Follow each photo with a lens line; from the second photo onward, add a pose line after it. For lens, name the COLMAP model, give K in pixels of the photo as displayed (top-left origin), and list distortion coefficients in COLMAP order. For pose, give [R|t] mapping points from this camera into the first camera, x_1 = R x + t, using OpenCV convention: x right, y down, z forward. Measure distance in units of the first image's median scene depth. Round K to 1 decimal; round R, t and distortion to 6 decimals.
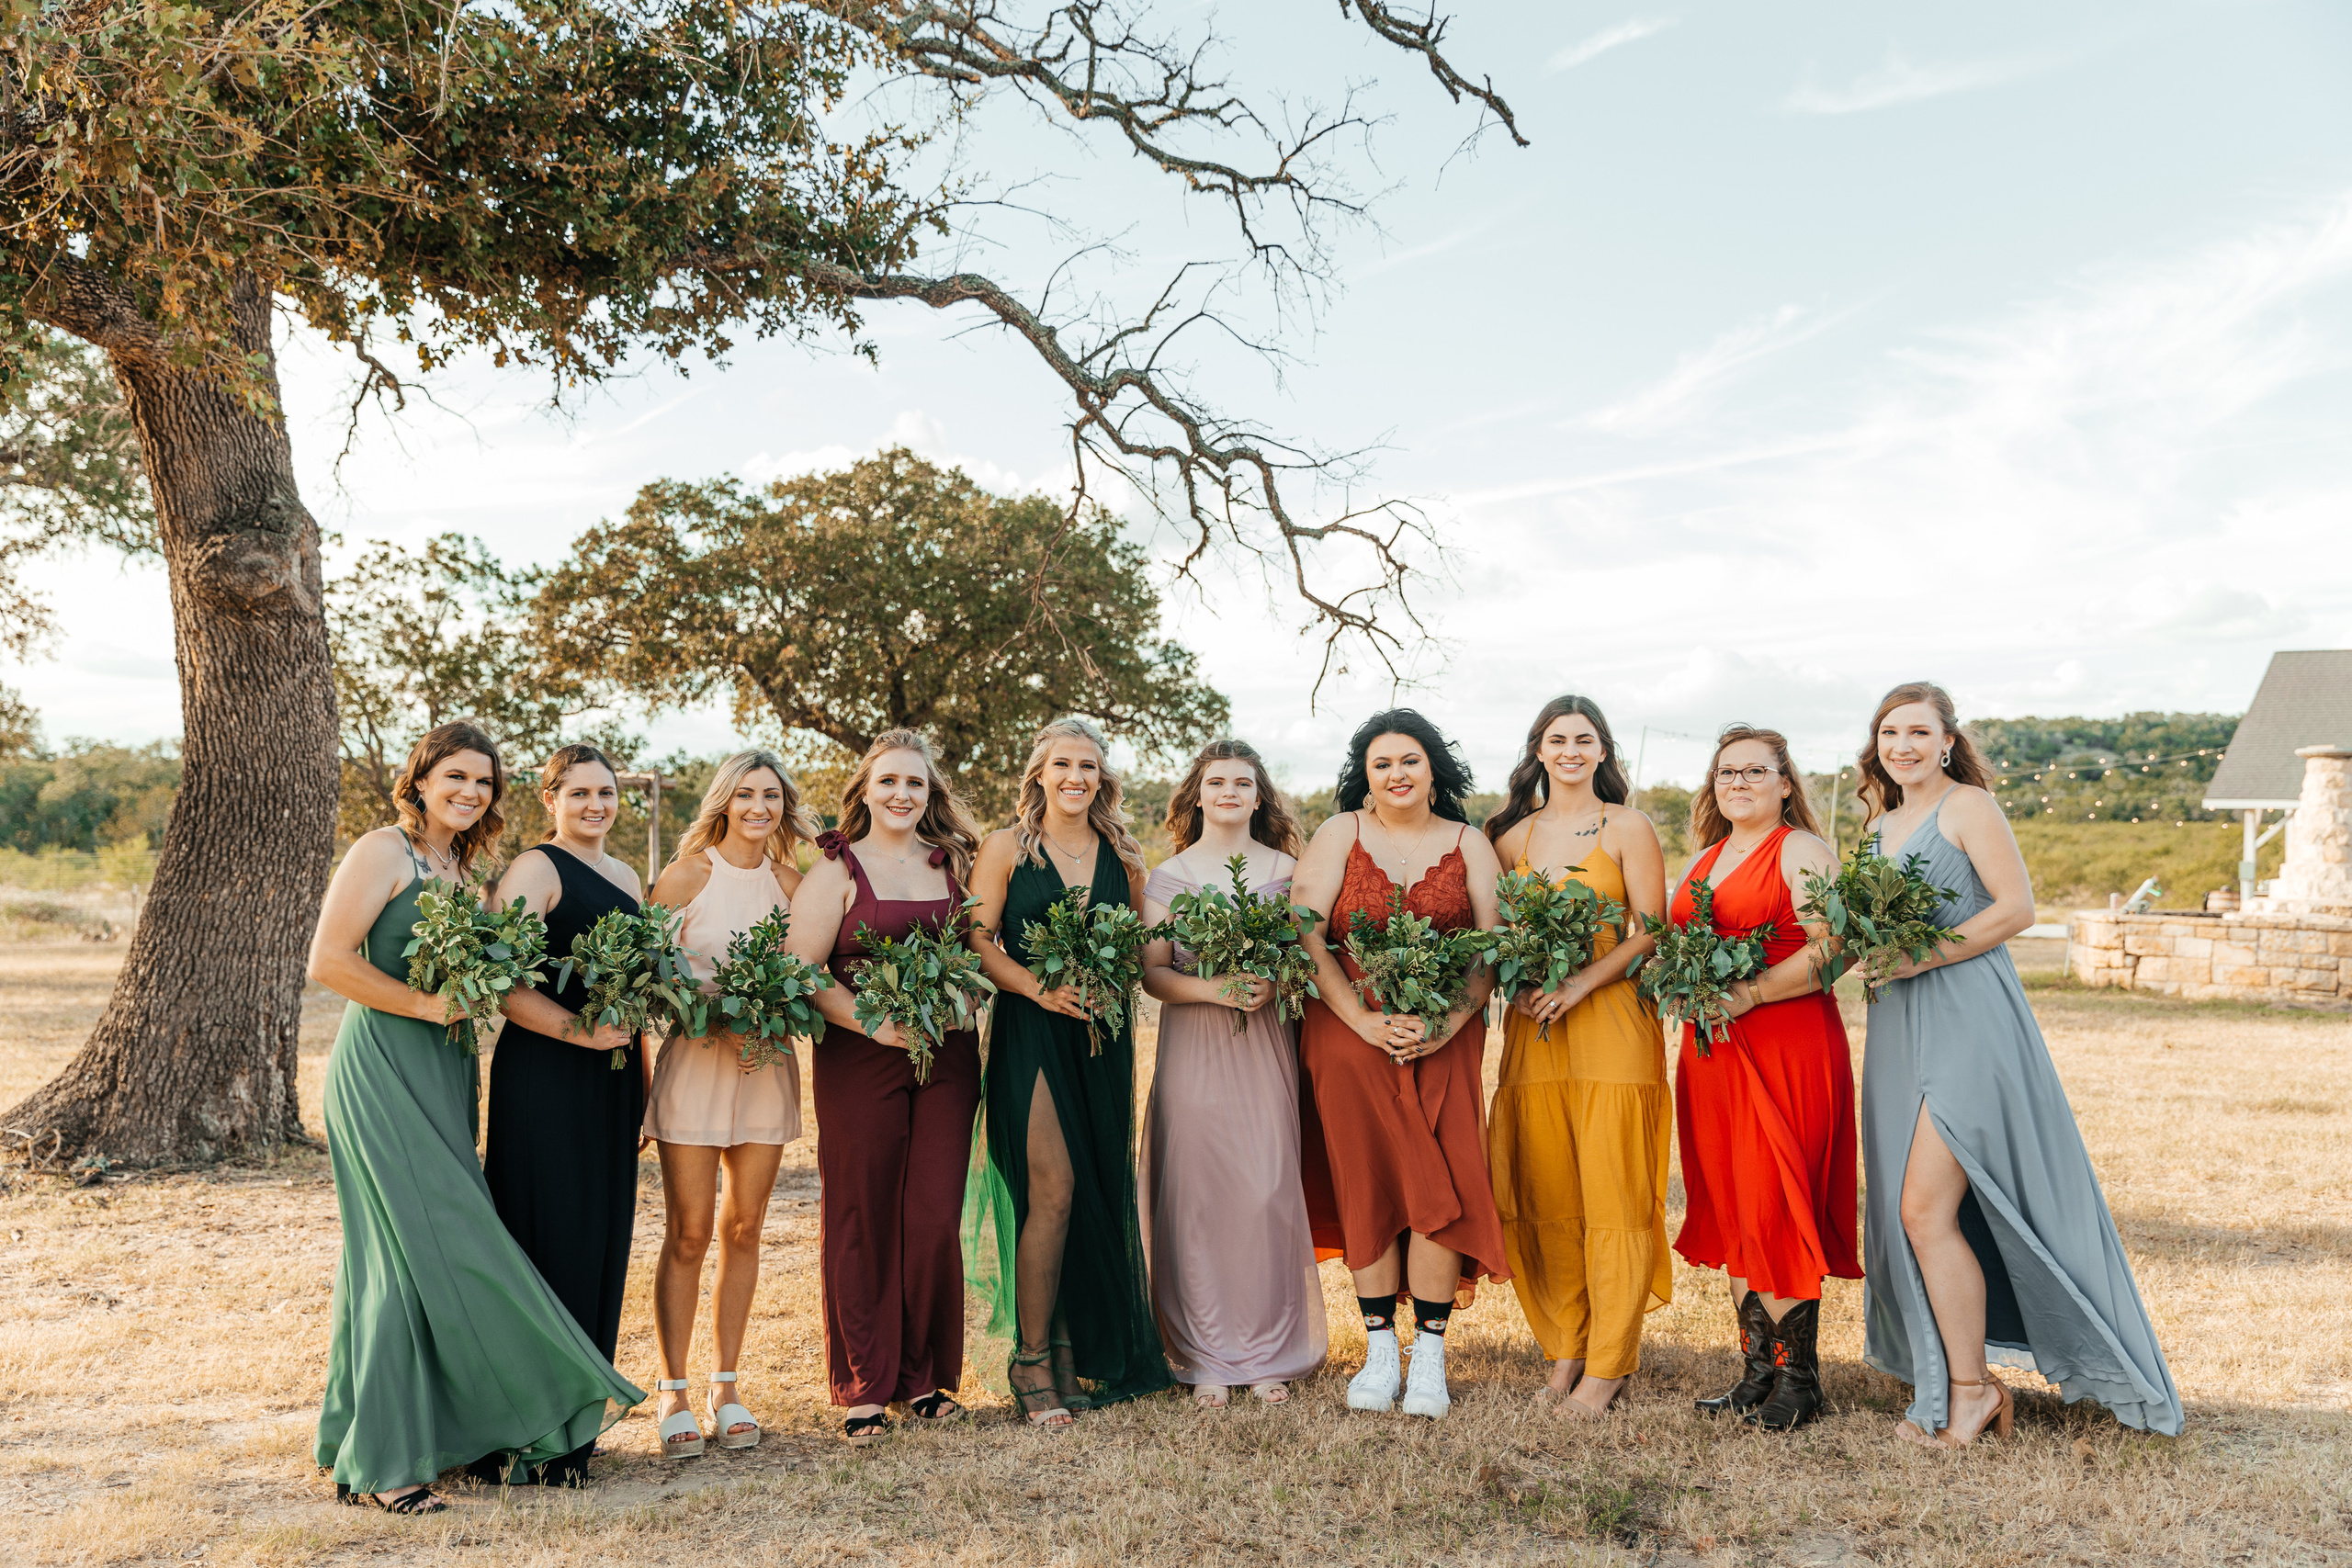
lens RADIAL K [[2089.7, 0, 1176.0], [0, 2089.7, 784.0], [0, 0, 1]] dist [-0.015698, 0.105683]
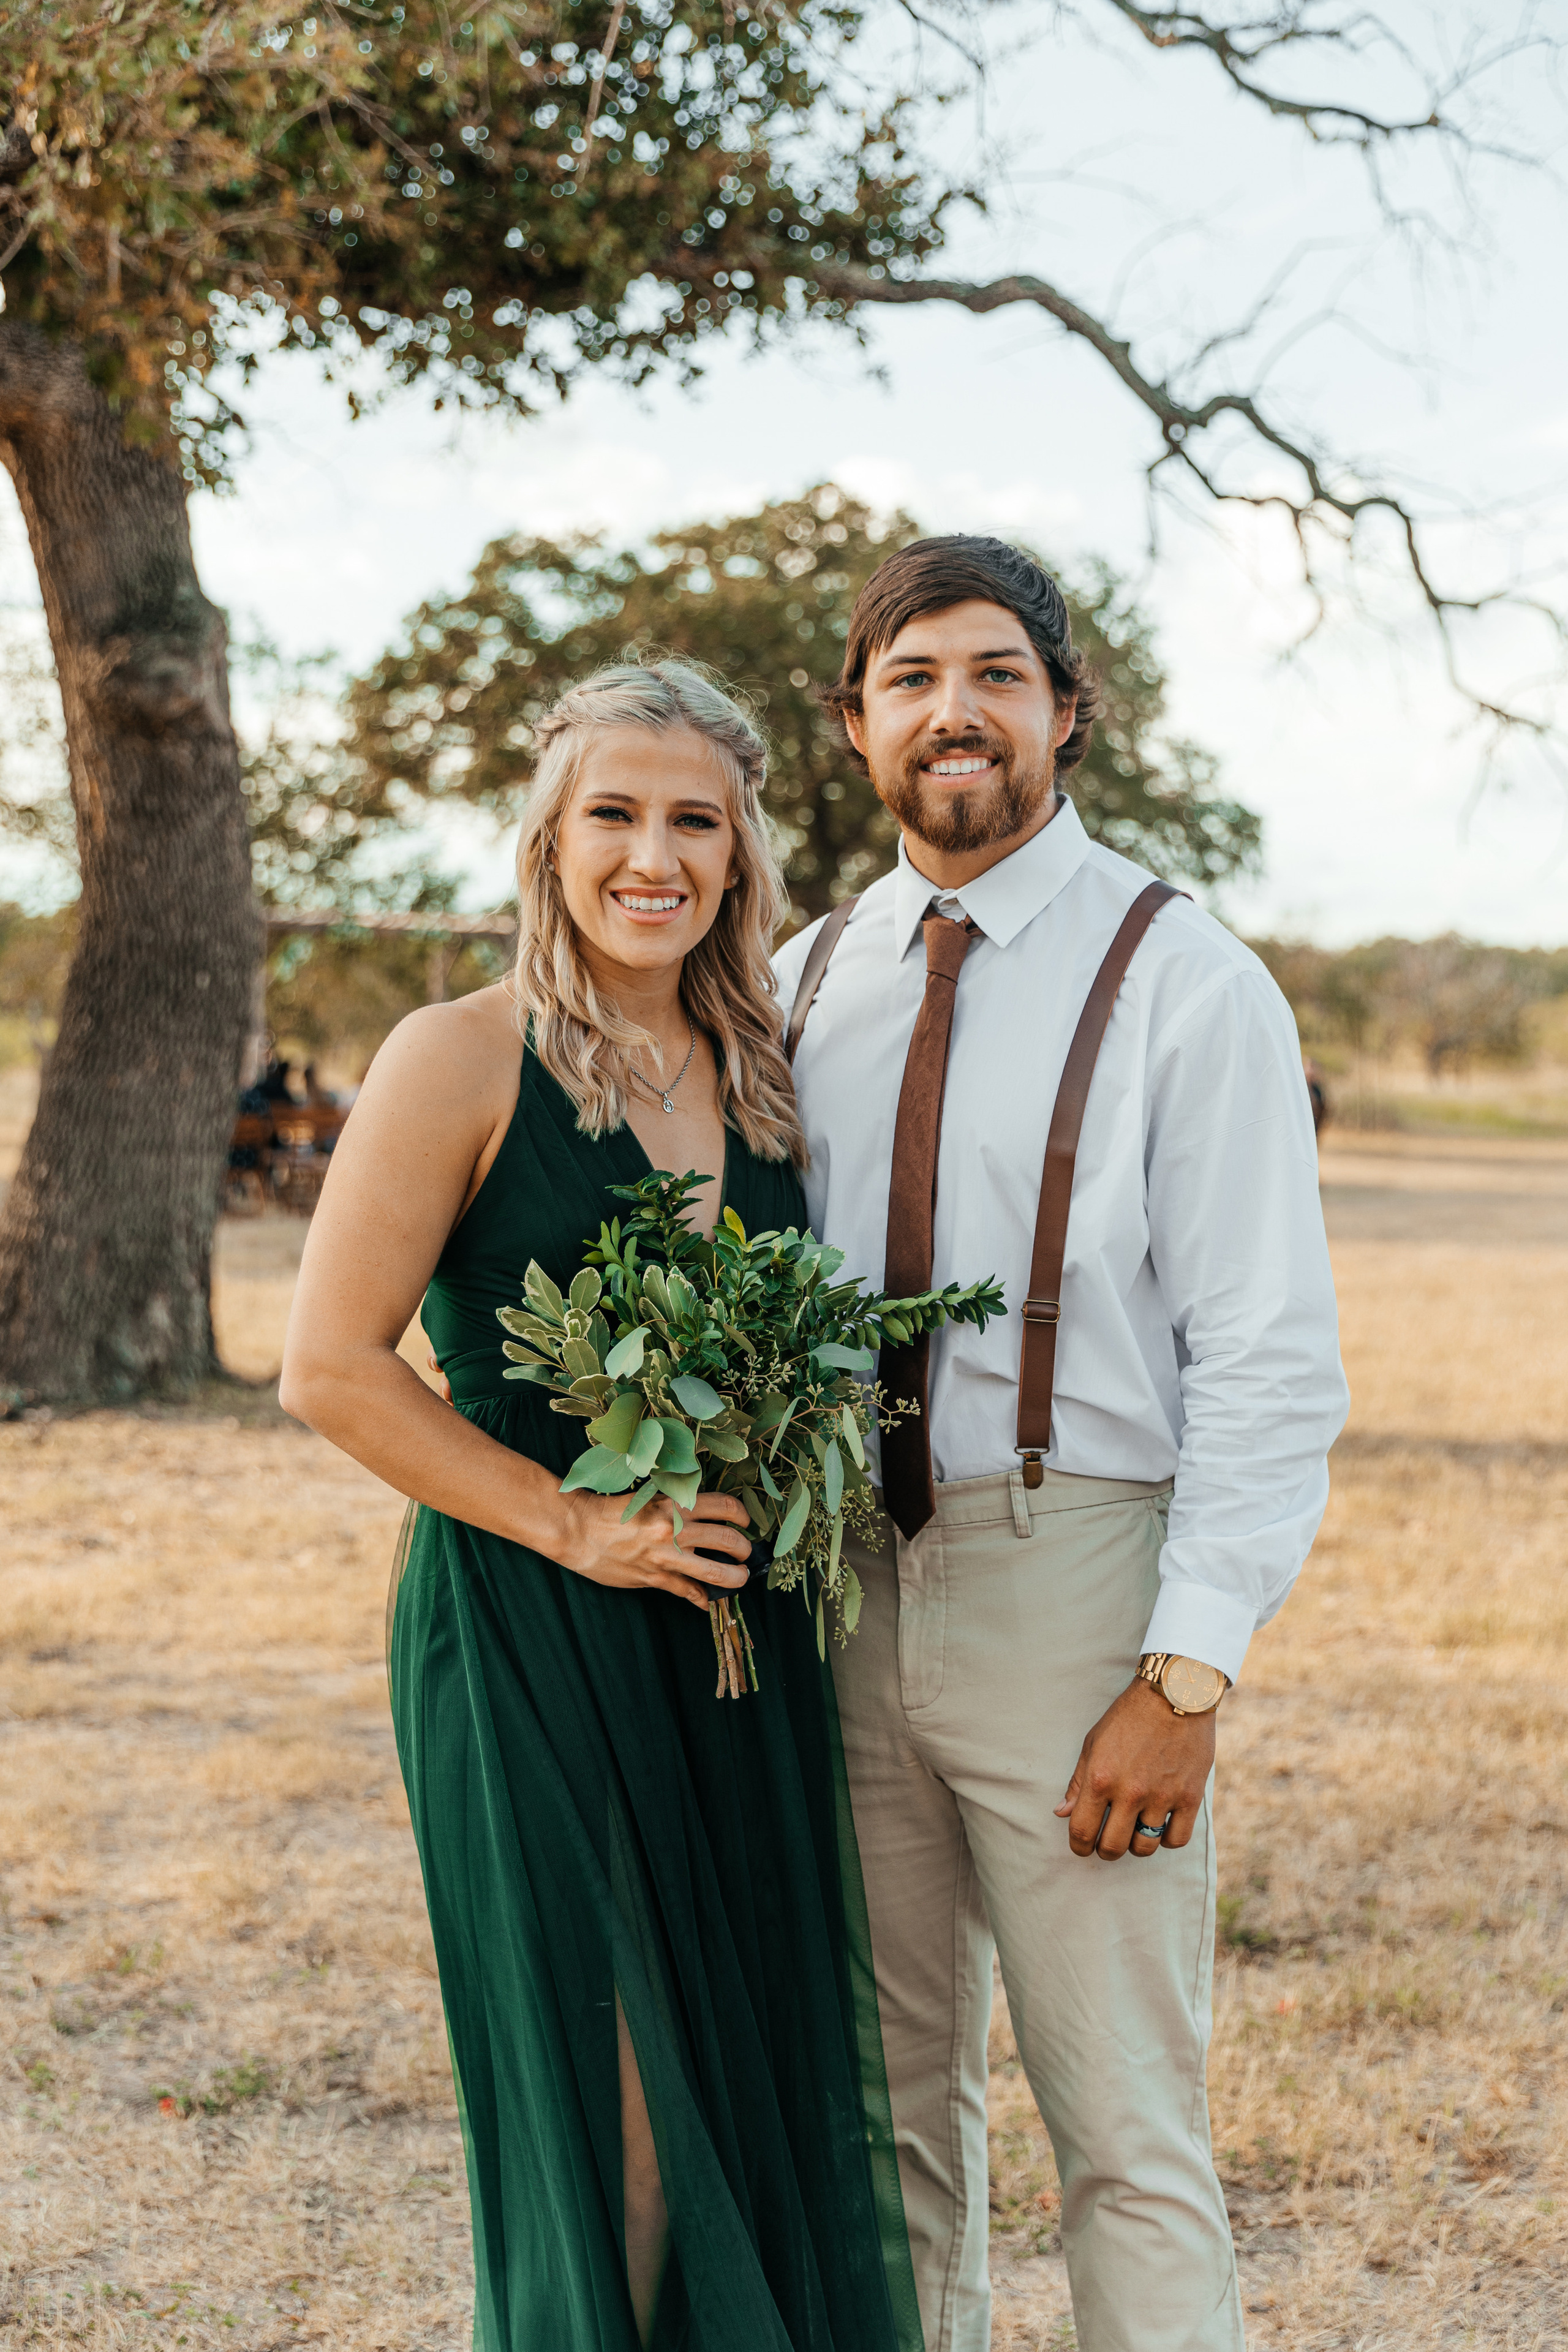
lens RADIAL K [[2885.2, 0, 784.0], [0, 2885.2, 1176.0], [0, 0, 1]] dist [0.013517, 0.003803]
pose [[0.992979, 0.005901, -0.118147, -0.056667], [0.004224, 0.996349, 0.085270, -0.004301], [0.118219, -0.085171, 0.989328, -0.084077]]
